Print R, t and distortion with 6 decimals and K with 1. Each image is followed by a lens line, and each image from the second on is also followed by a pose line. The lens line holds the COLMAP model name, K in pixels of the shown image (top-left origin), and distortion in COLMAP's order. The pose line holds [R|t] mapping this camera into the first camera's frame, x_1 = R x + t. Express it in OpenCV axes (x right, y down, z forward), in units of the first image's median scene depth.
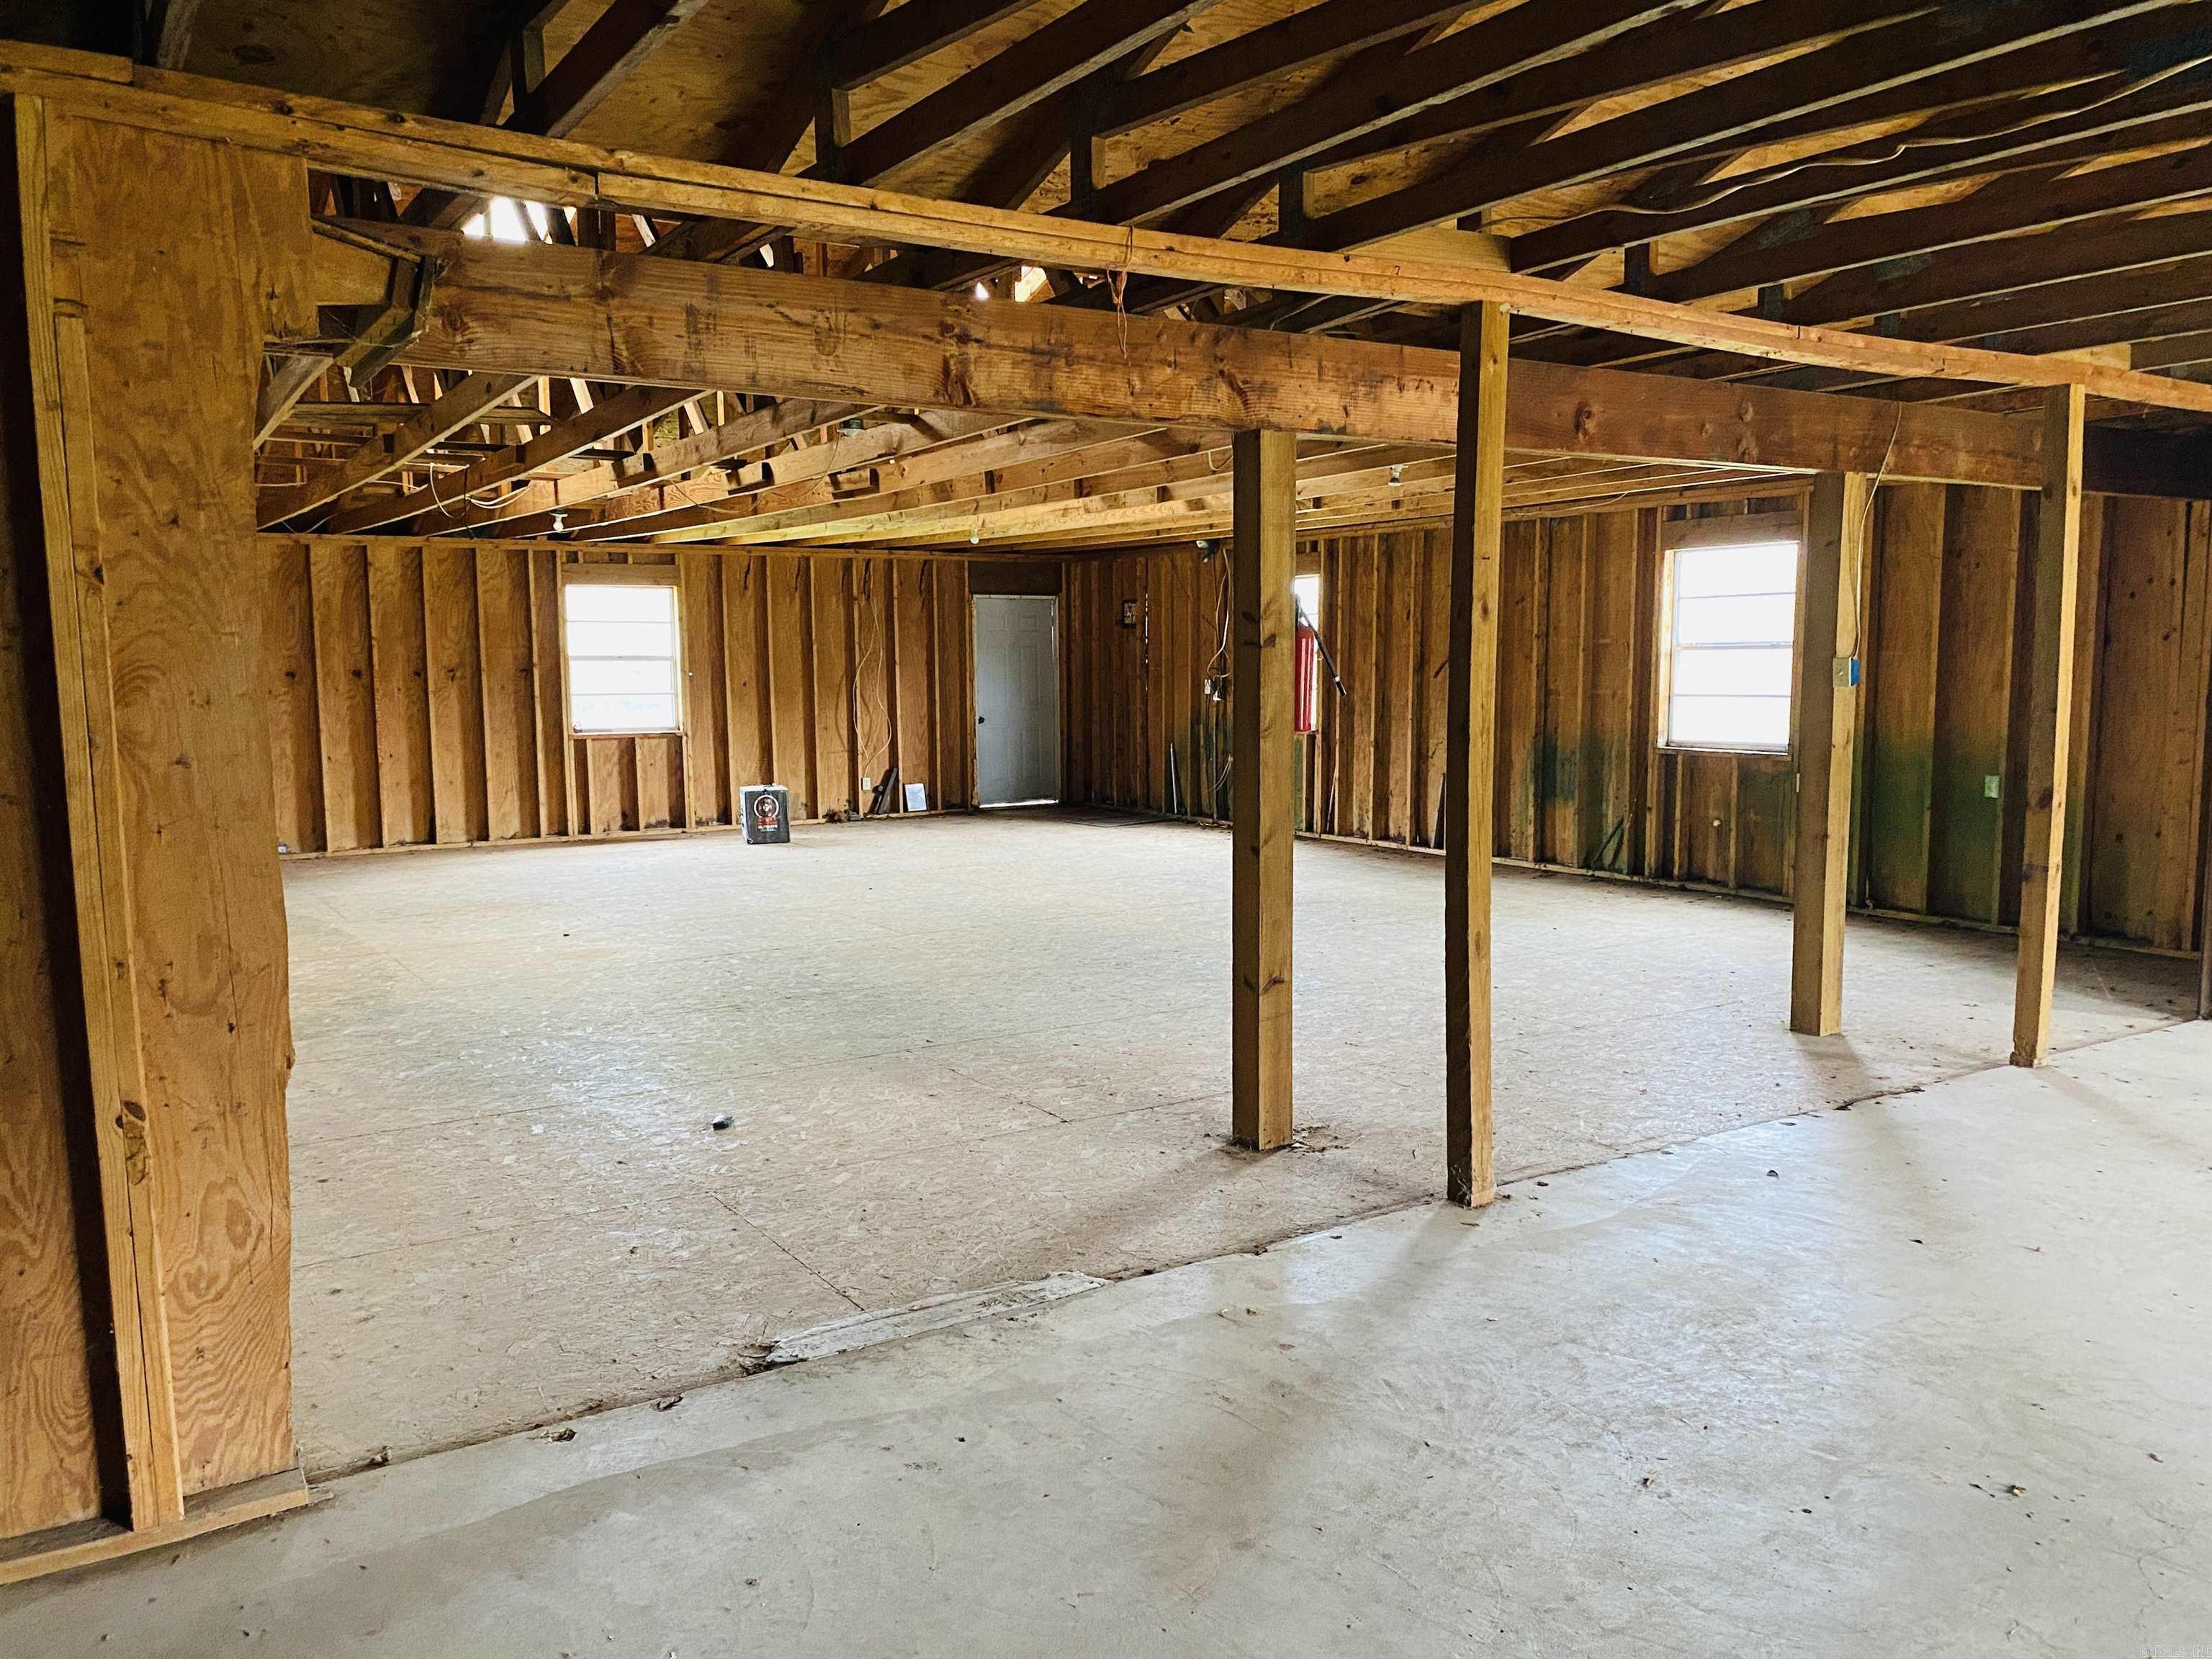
lens RADIAL K [[1690.1, 0, 1111.5], [0, 1690.1, 836.1], [0, 0, 1]] dist [0.079118, -0.004755]
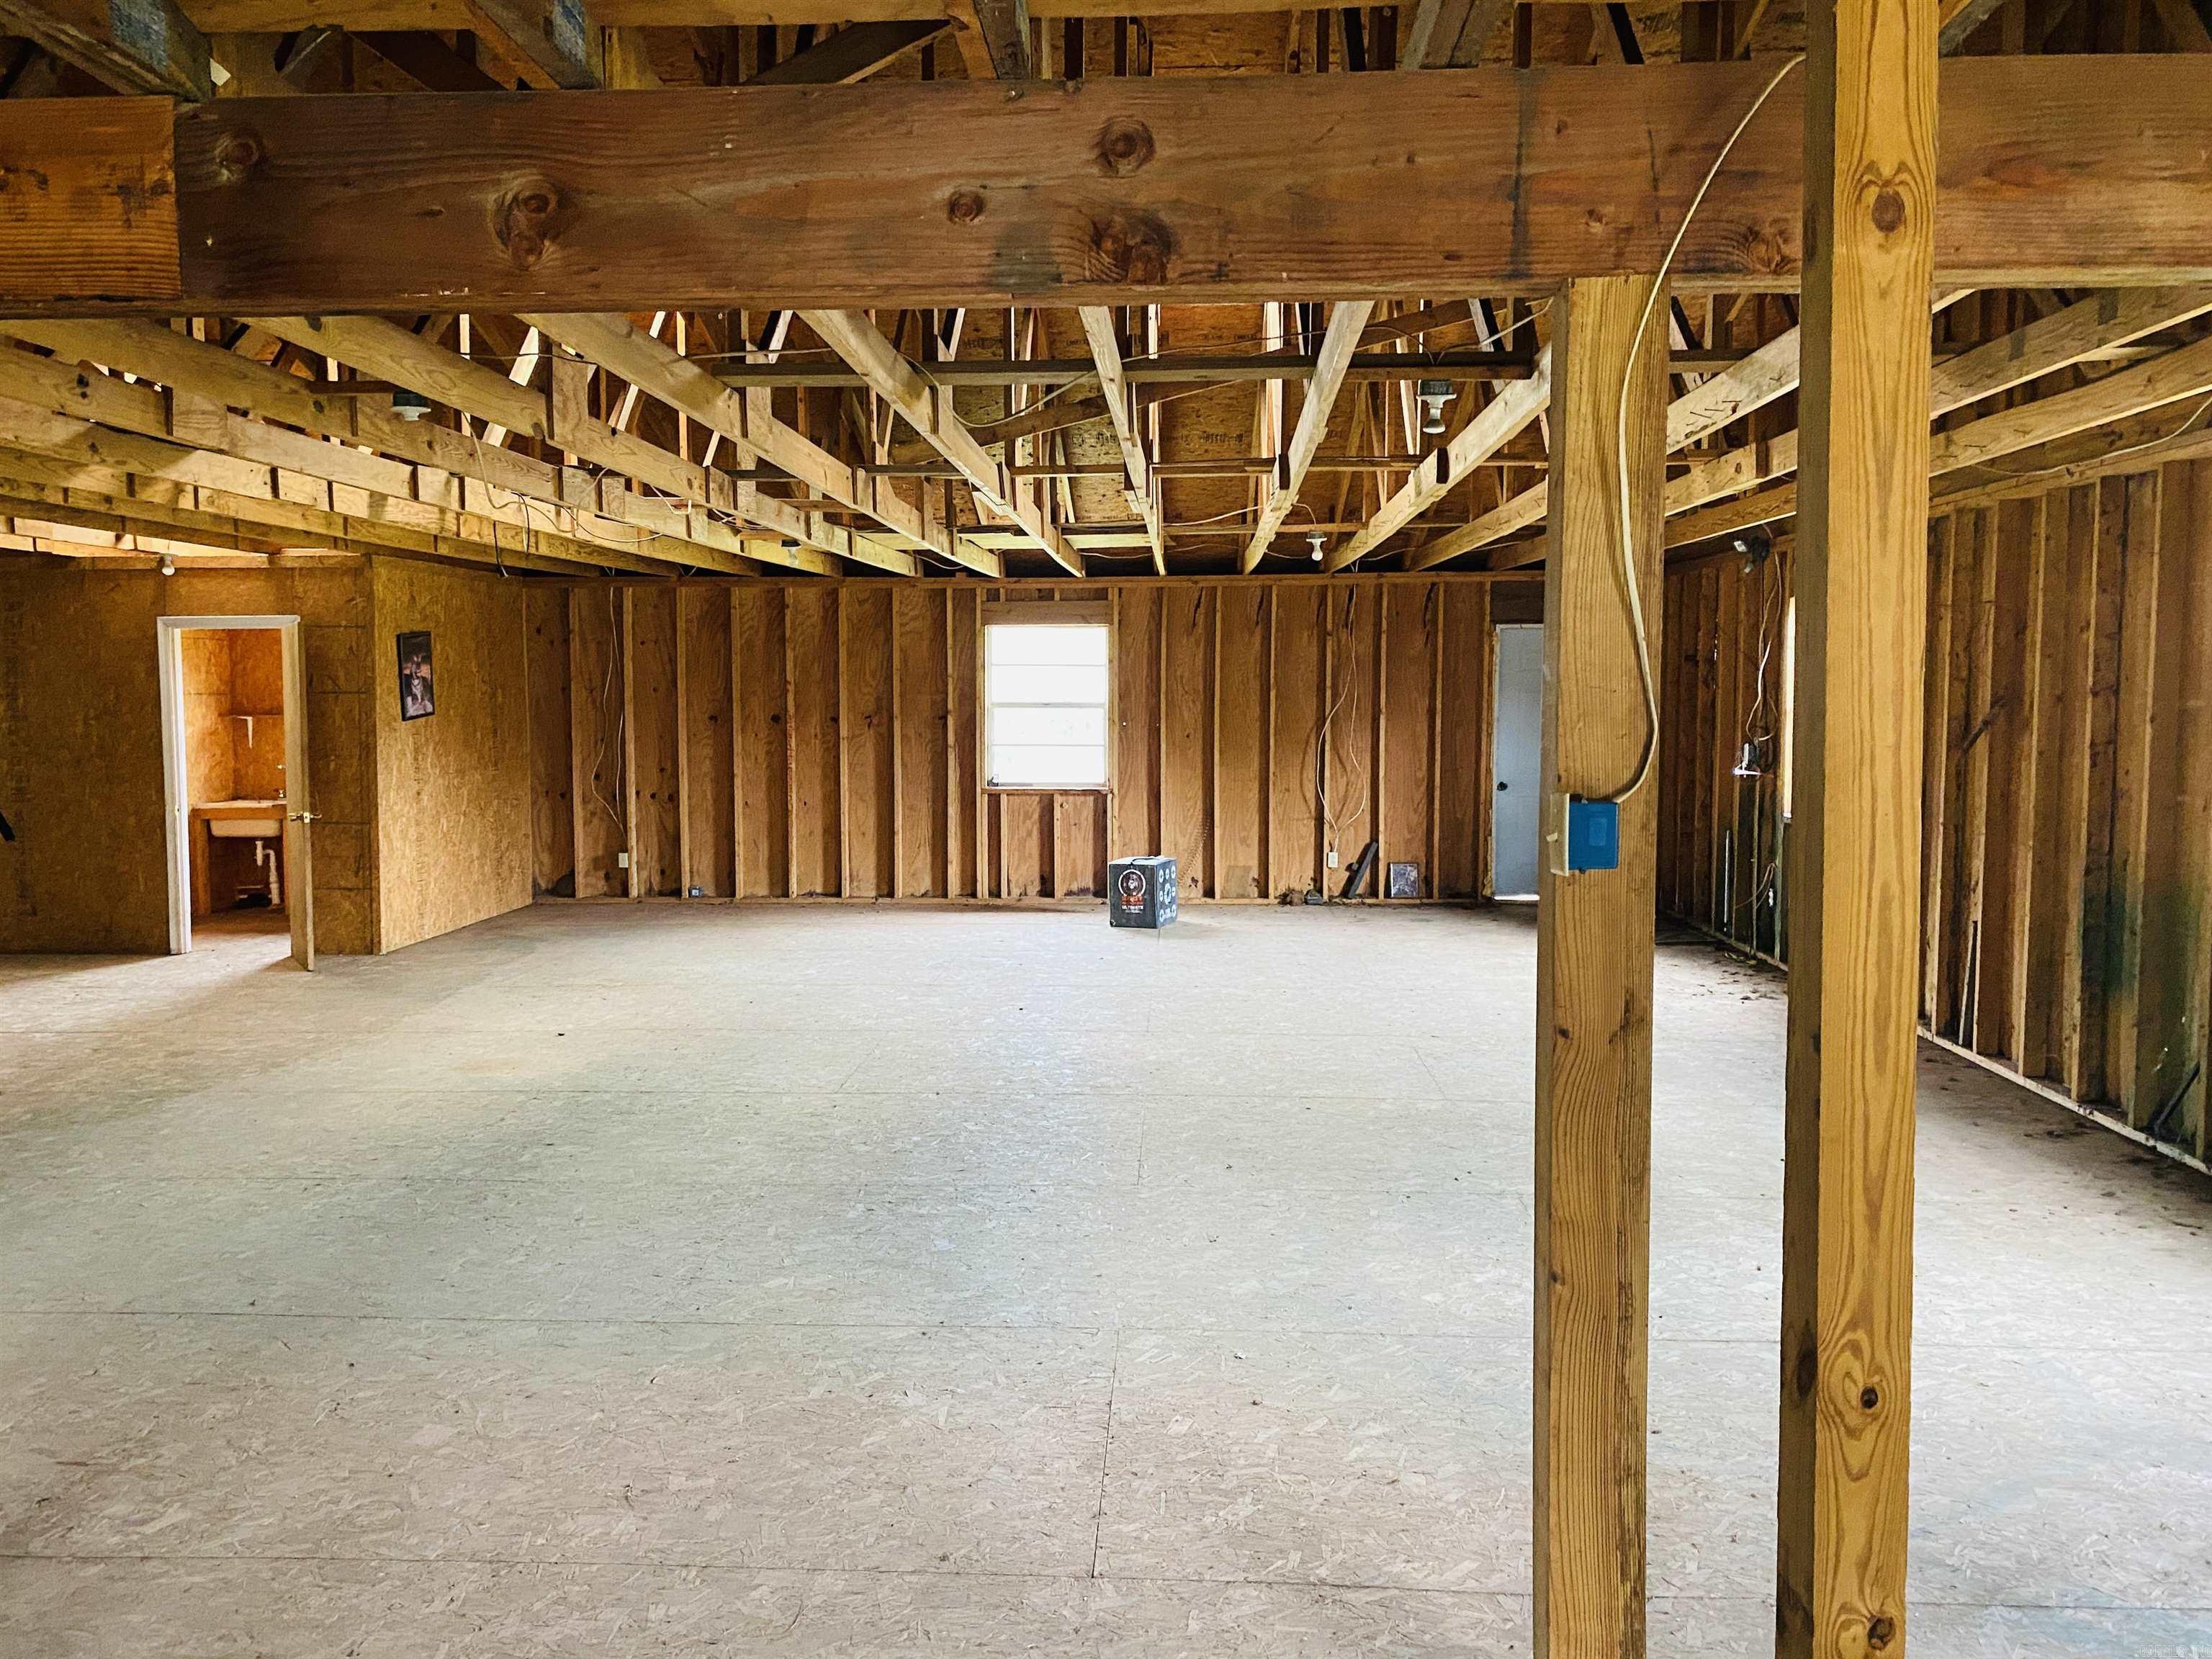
lens RADIAL K [[1690.1, 0, 1109.8], [0, 1690.1, 818.6], [0, 0, 1]] dist [0.079118, -0.004755]
pose [[0.813593, 0.051987, -0.579106, 0.255710], [-0.068984, 0.997591, -0.007362, -0.040494], [0.577328, 0.045939, 0.815219, 0.298065]]
